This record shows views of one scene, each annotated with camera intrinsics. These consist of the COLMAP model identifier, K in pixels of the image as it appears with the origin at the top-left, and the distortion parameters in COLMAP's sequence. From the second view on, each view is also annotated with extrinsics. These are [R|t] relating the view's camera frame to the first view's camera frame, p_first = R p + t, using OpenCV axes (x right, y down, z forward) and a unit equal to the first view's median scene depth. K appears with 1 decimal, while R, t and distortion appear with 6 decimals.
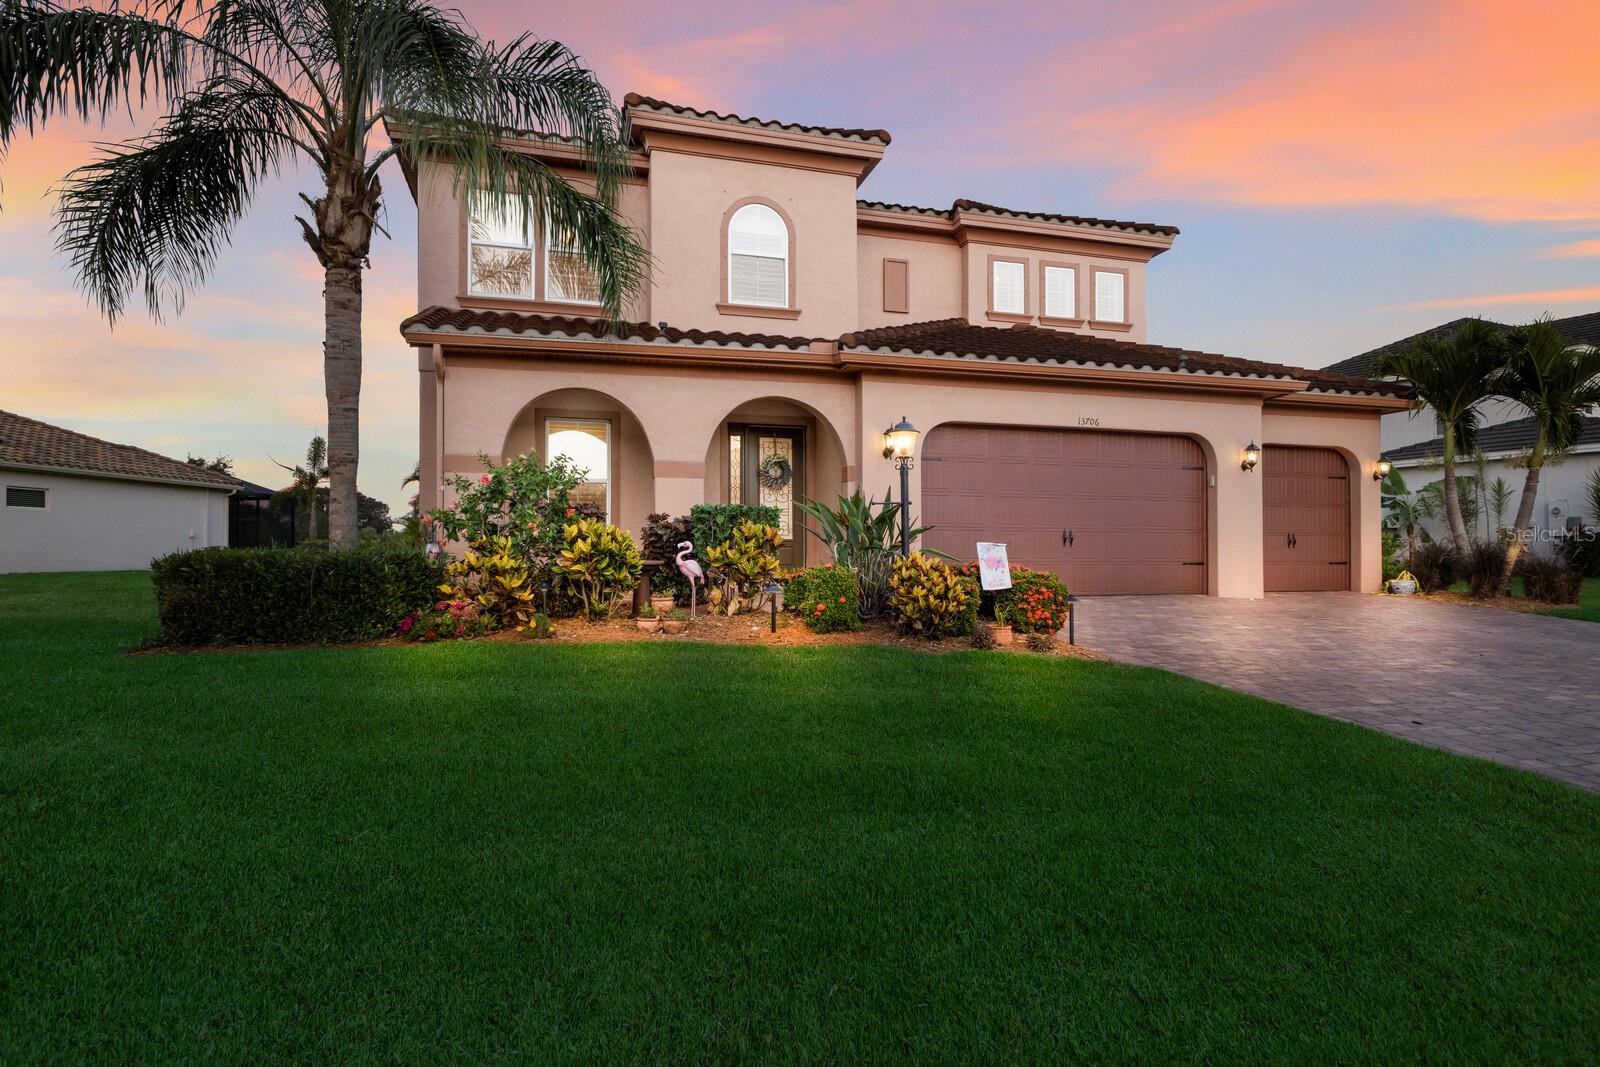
lens RADIAL K [[866.1, 0, 808.9], [0, 866.1, 570.1], [0, 0, 1]] dist [-0.009304, -0.002508]
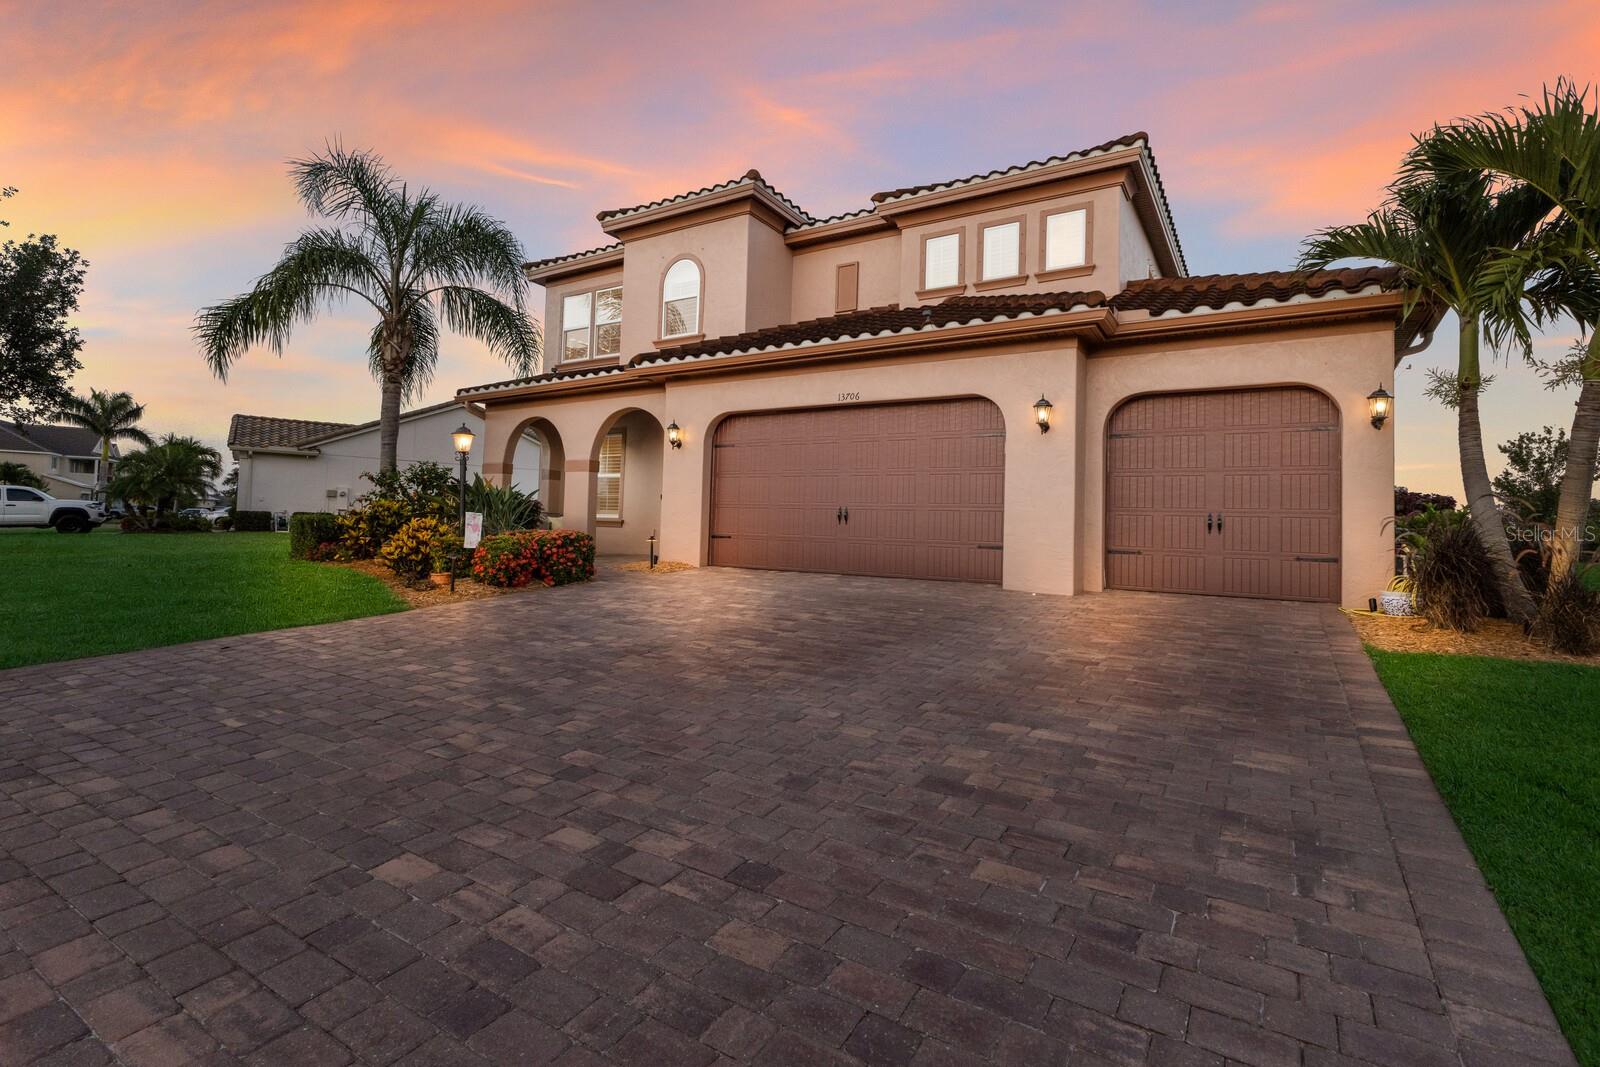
lens RADIAL K [[761.5, 0, 792.4], [0, 761.5, 523.3], [0, 0, 1]] dist [-0.004045, 0.000161]
pose [[0.662509, 0.009556, -0.748993, 0.887636], [-0.043277, 0.998737, -0.025537, -0.003741], [0.747803, 0.049333, 0.662086, 0.371451]]
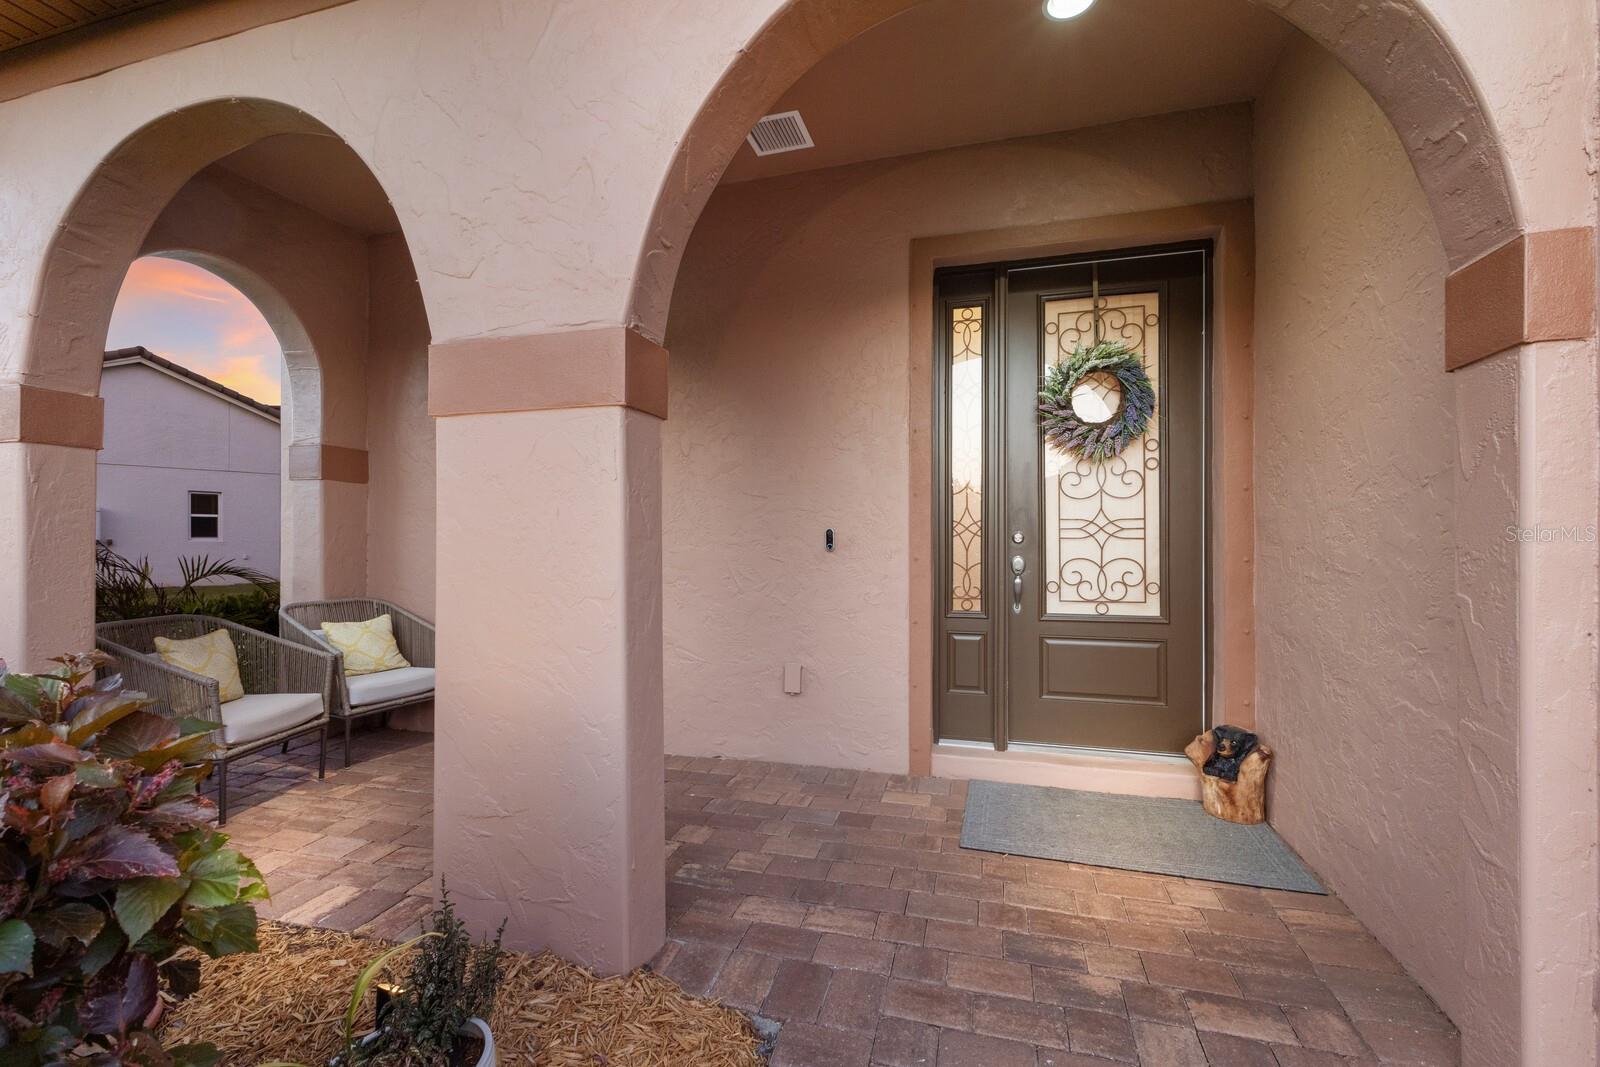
lens RADIAL K [[690.4, 0, 803.2], [0, 690.4, 542.6], [0, 0, 1]] dist [0.001804, 0.000237]
pose [[0.849687, 0.001252, -0.527286, 0.002984], [-0.008589, 0.999897, -0.011467, -0.060993], [0.527218, 0.014272, 0.849610, 0.759737]]
